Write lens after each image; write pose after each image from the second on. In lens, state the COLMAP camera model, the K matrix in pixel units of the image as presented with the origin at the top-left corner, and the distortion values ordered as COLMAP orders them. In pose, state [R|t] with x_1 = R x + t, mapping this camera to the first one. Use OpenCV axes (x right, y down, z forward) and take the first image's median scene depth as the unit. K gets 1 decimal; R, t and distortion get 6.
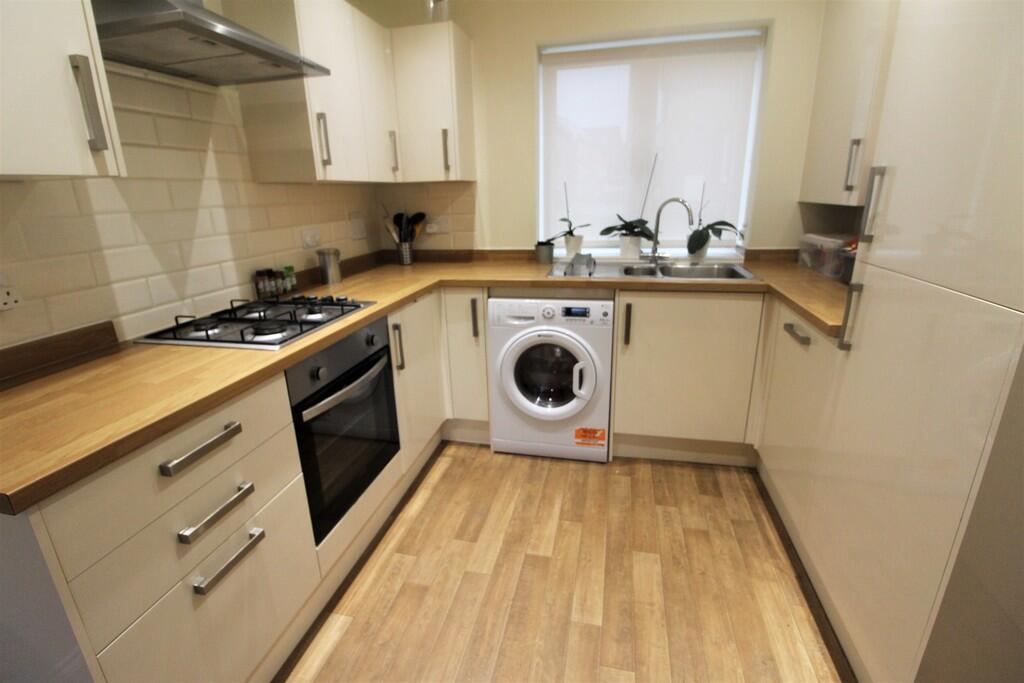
lens RADIAL K [[471.6, 0, 507.4], [0, 471.6, 337.0], [0, 0, 1]] dist [-0.006421, -0.003122]
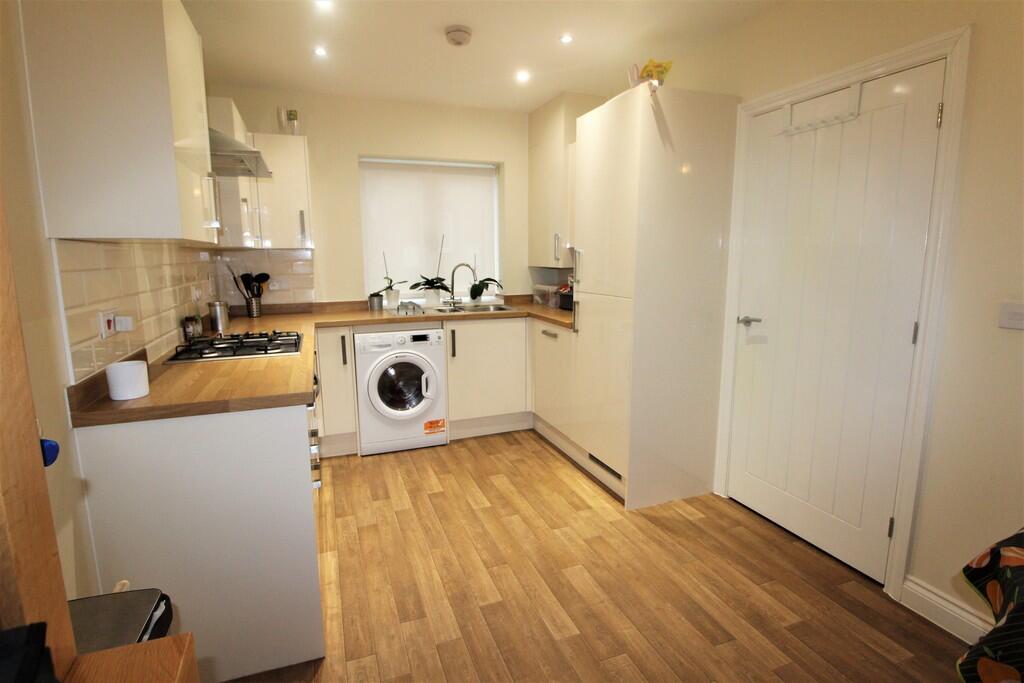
lens RADIAL K [[500.5, 0, 506.4], [0, 500.5, 339.7], [0, 0, 1]] dist [-0.006231, -0.000169]
pose [[0.831732, -0.072447, 0.550430, -0.499014], [0.149421, 0.984077, -0.096260, 0.145555], [-0.534692, 0.162308, 0.829314, -0.442540]]
